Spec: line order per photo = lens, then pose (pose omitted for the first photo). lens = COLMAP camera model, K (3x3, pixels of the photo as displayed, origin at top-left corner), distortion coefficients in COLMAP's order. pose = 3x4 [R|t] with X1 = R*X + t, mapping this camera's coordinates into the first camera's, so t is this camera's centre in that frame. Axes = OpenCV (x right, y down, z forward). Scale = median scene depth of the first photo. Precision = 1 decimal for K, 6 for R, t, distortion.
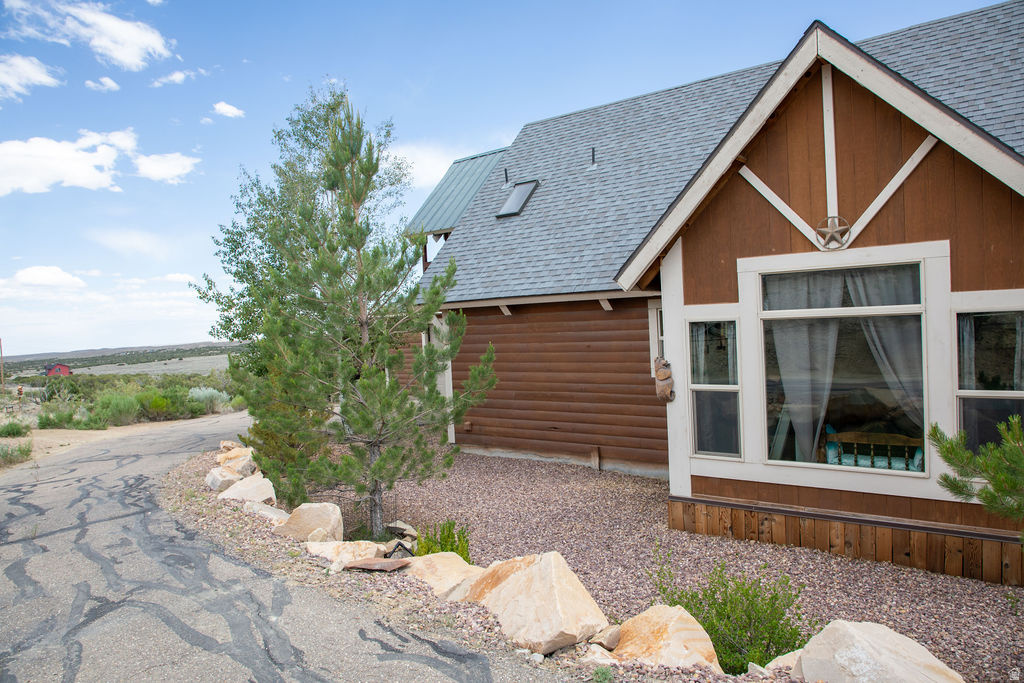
lens RADIAL K [[699.8, 0, 515.2], [0, 699.8, 341.3], [0, 0, 1]] dist [-0.076970, 0.045640]
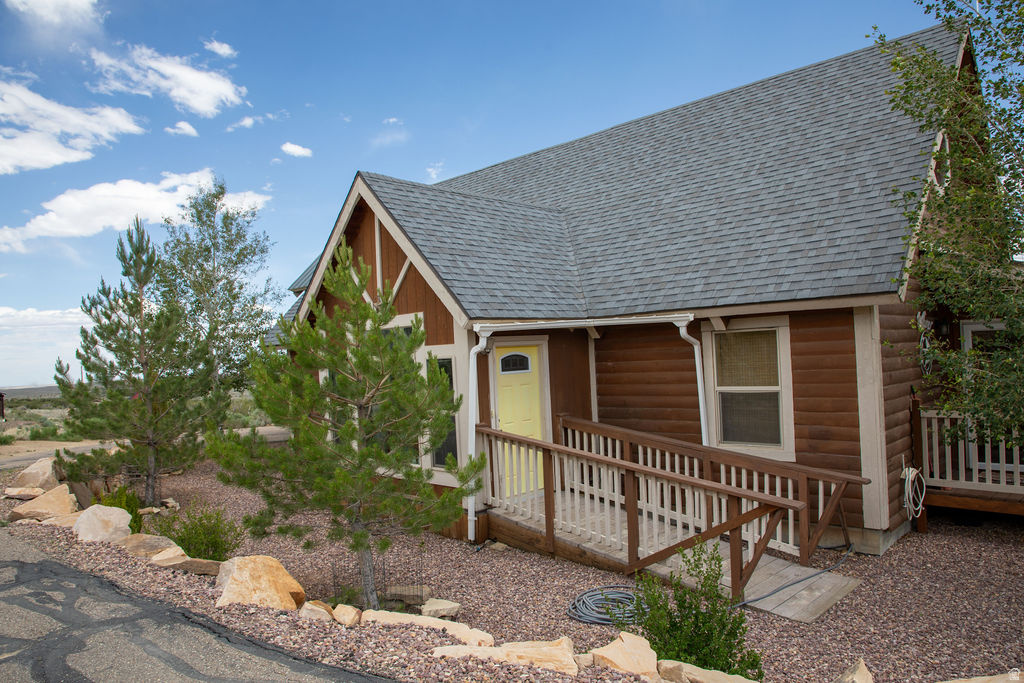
lens RADIAL K [[697.8, 0, 512.0], [0, 697.8, 341.5], [0, 0, 1]] dist [-0.074315, 0.090596]
pose [[0.993694, -0.007618, -0.111871, 0.459762], [0.003843, 0.999417, -0.033925, -0.012567], [0.112064, 0.033281, 0.993143, -0.246873]]
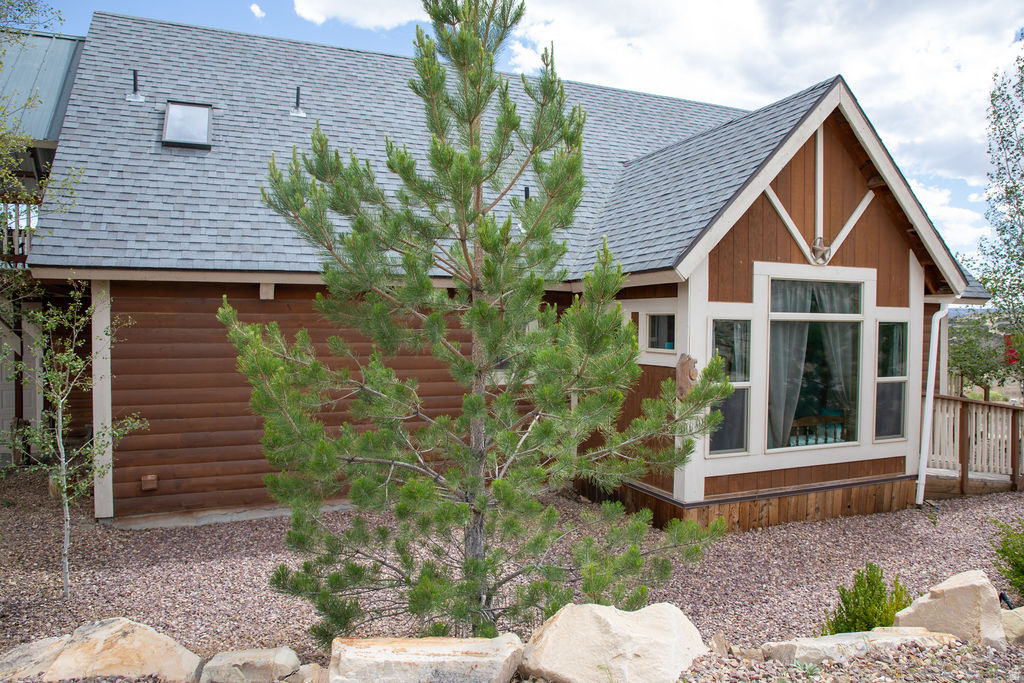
lens RADIAL K [[699.8, 0, 515.2], [0, 699.8, 341.3], [0, 0, 1]] dist [-0.076970, 0.045640]
pose [[0.482608, 0.030304, 0.875312, -0.421541], [-0.002016, 0.999437, -0.033489, 0.020846], [-0.875834, 0.014397, 0.482398, 0.441646]]
